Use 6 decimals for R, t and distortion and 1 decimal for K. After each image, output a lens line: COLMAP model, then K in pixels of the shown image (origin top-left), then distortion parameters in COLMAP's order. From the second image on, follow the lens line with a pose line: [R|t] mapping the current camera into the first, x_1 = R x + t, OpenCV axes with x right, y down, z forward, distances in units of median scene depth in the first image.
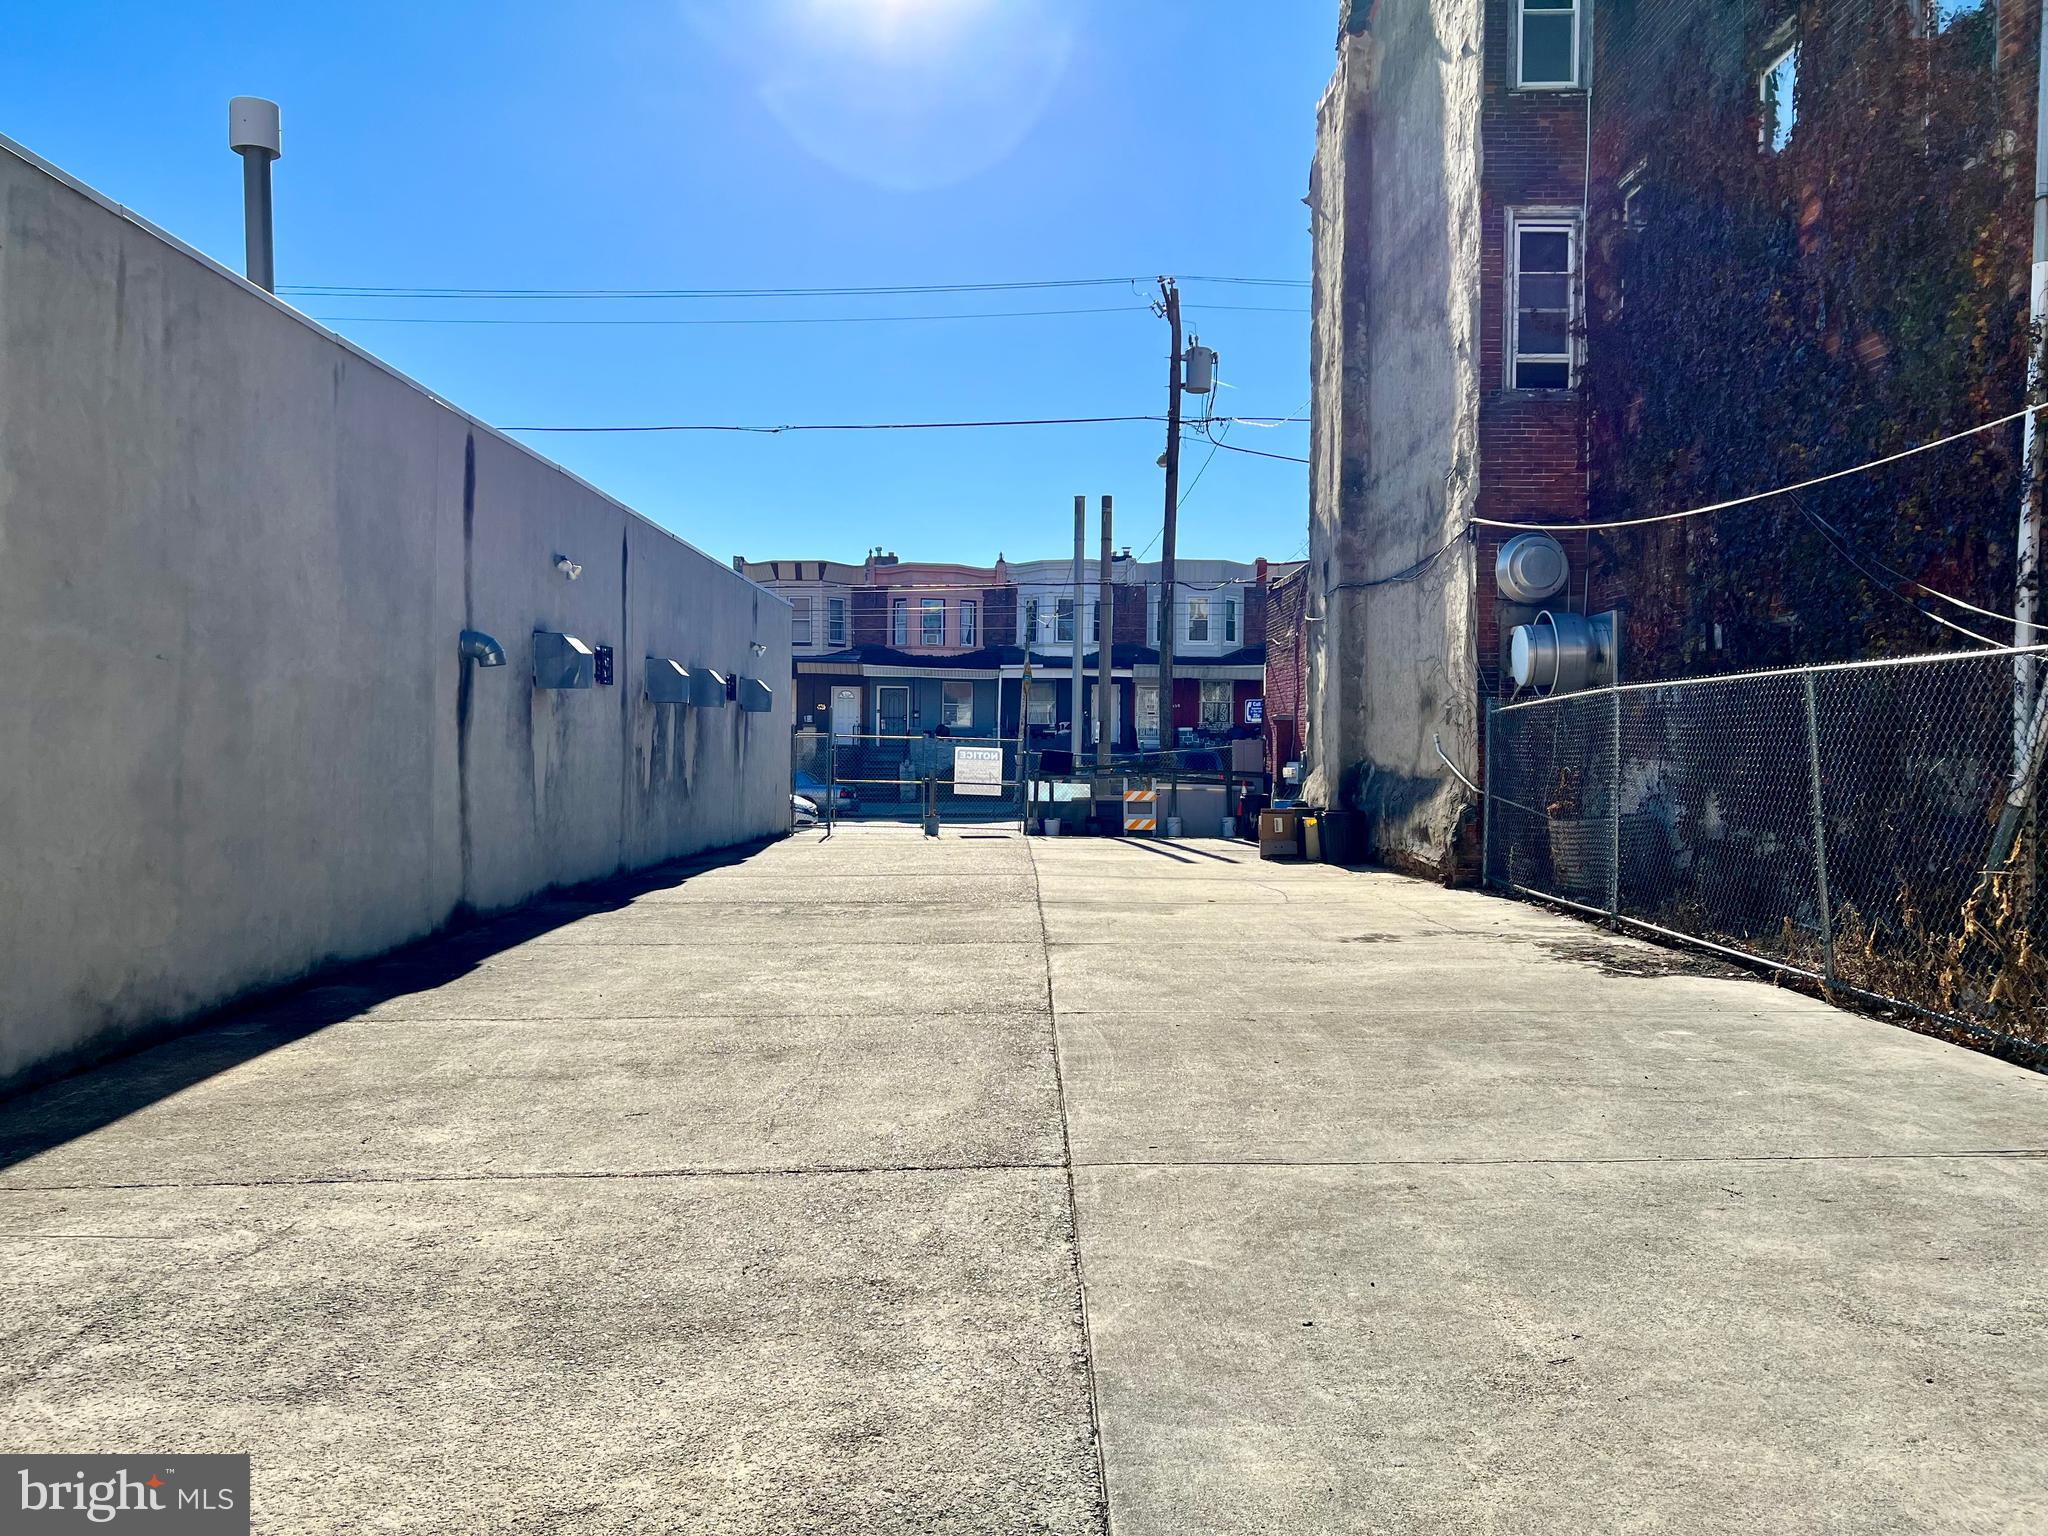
lens RADIAL K [[1523.6, 0, 1035.3], [0, 1523.6, 747.8], [0, 0, 1]] dist [0.062134, -0.064974]
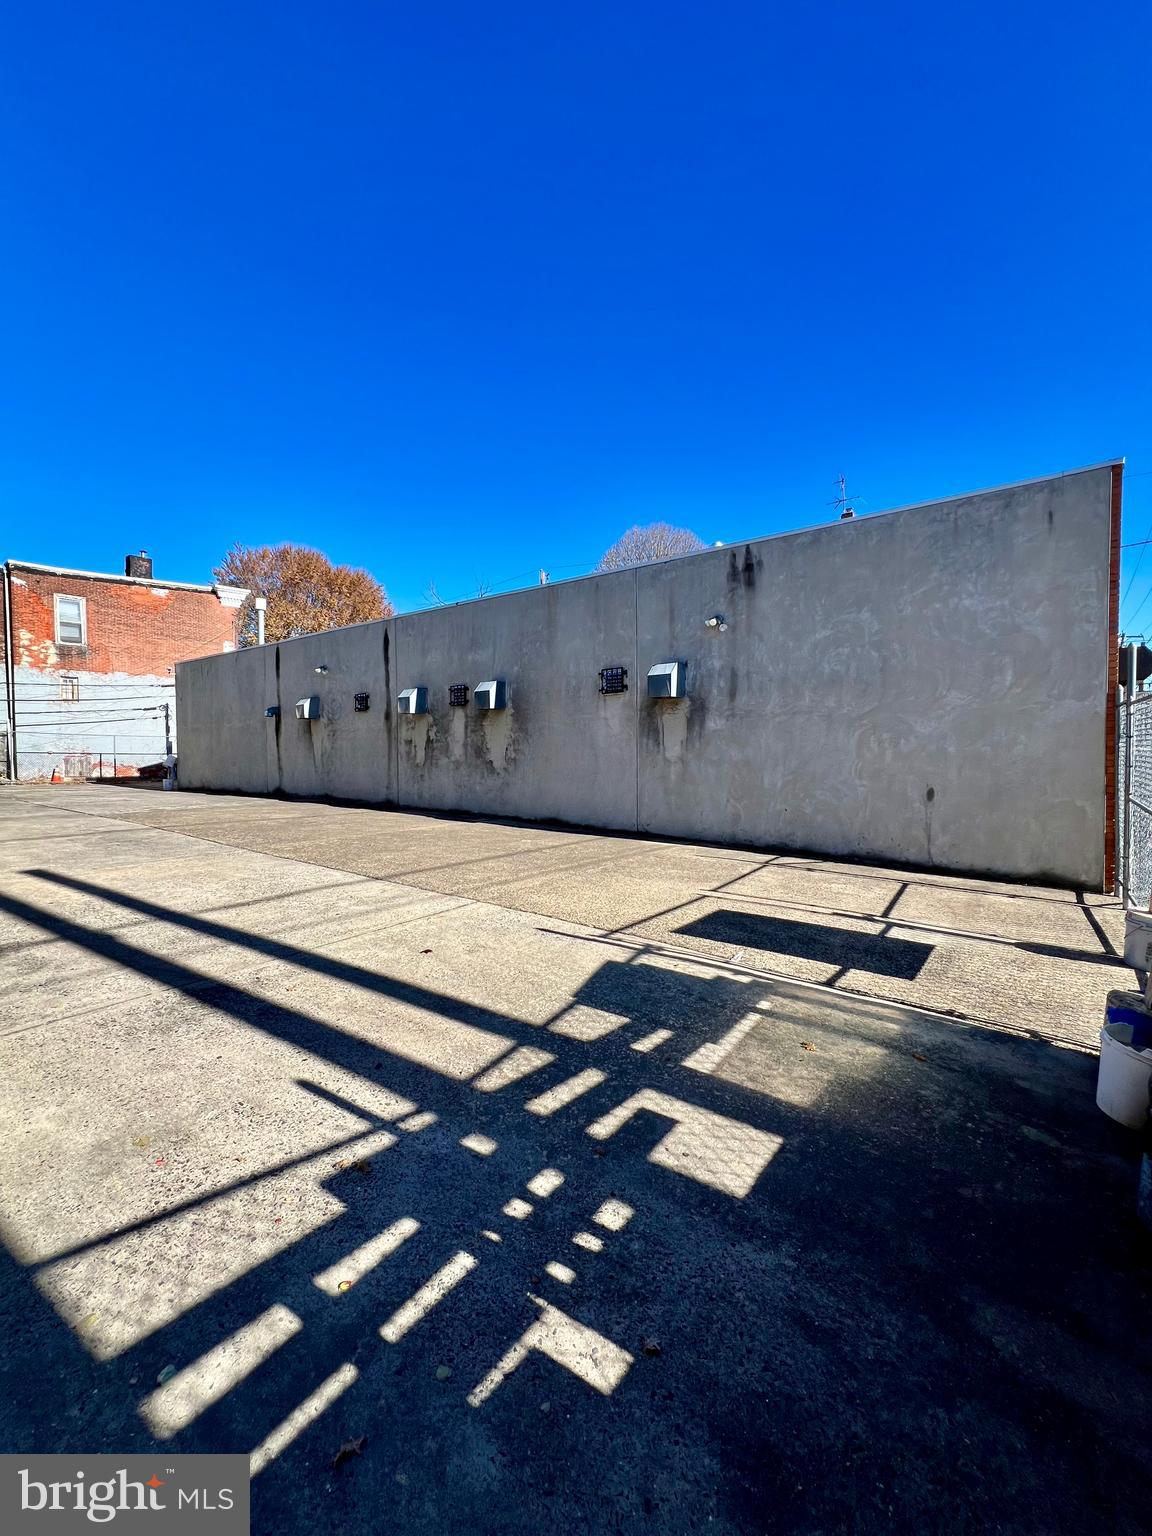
lens RADIAL K [[615.5, 0, 578.9], [0, 615.5, 764.9], [0, 0, 1]] dist [-0.001383, 0.000299]
pose [[-0.608405, 0.012387, -0.793530, 0.311118], [-0.005789, 0.999782, 0.020045, 0.021465], [0.793606, 0.016789, -0.608201, 2.469664]]
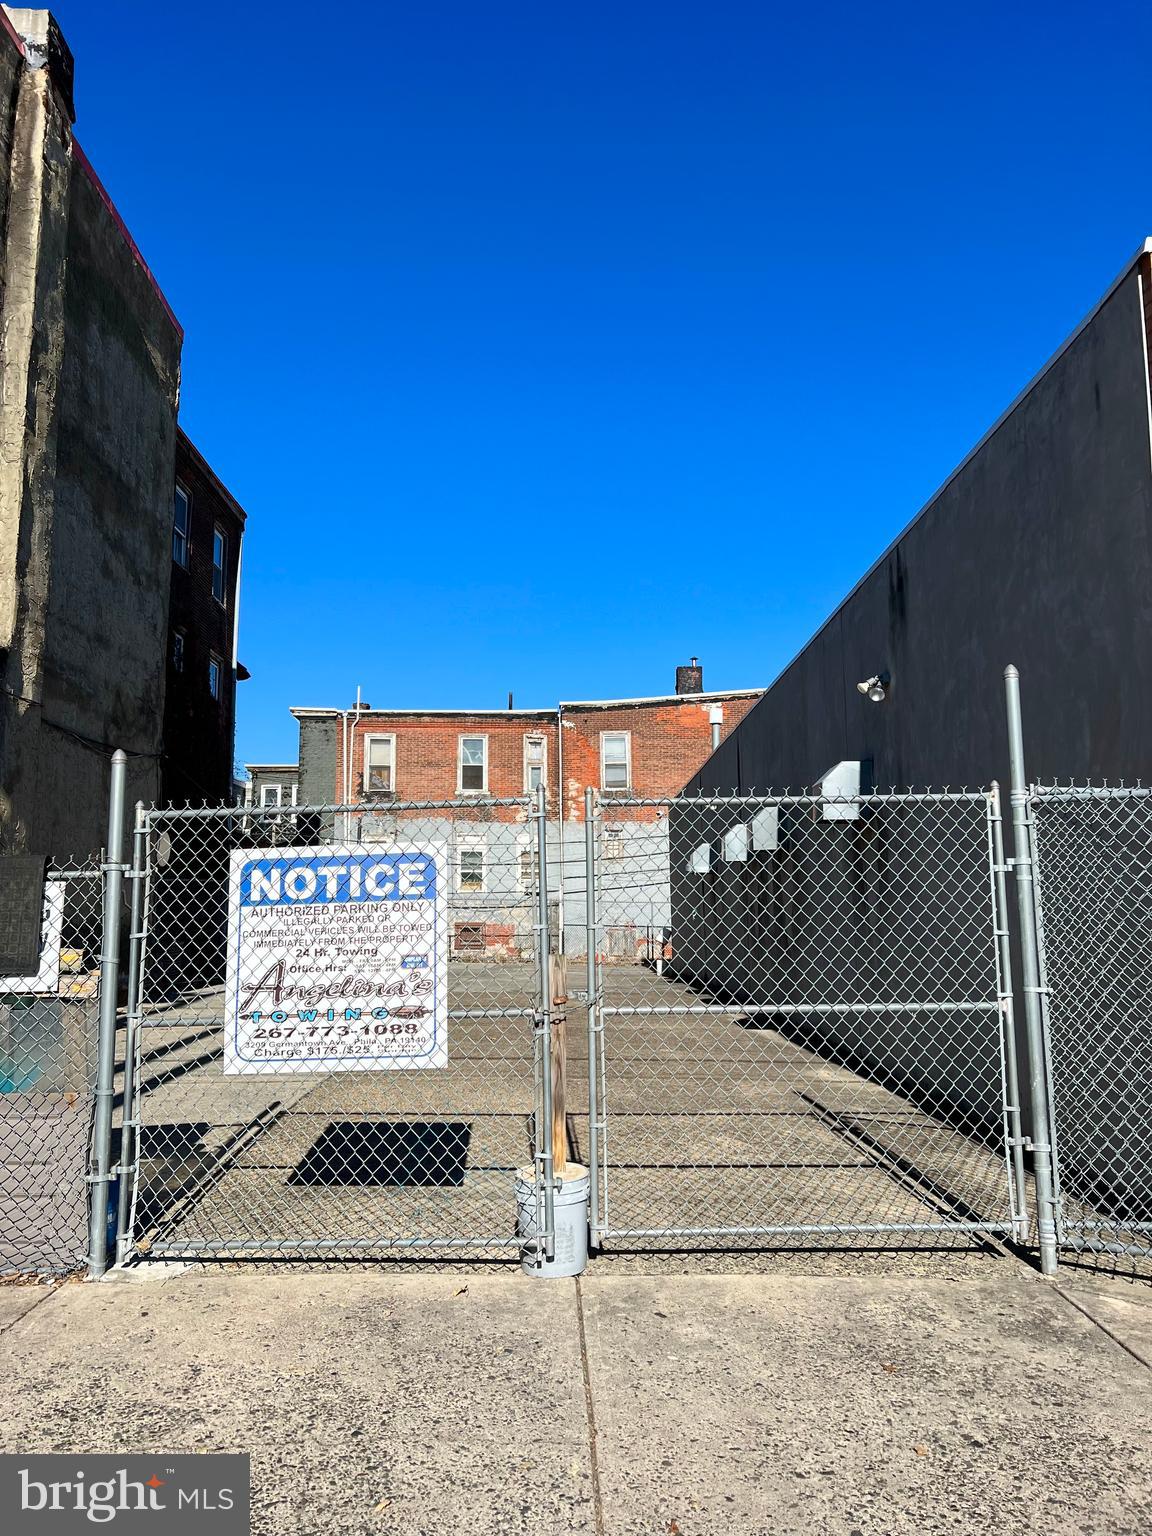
lens RADIAL K [[1142.2, 0, 573.0], [0, 1142.2, 782.9], [0, 0, 1]] dist [0.062937, -0.068966]
pose [[-0.999990, -0.004376, -0.000950, -0.177162], [-0.004228, 0.992543, -0.121818, 0.027170], [0.001476, -0.121813, -0.992552, 2.930832]]
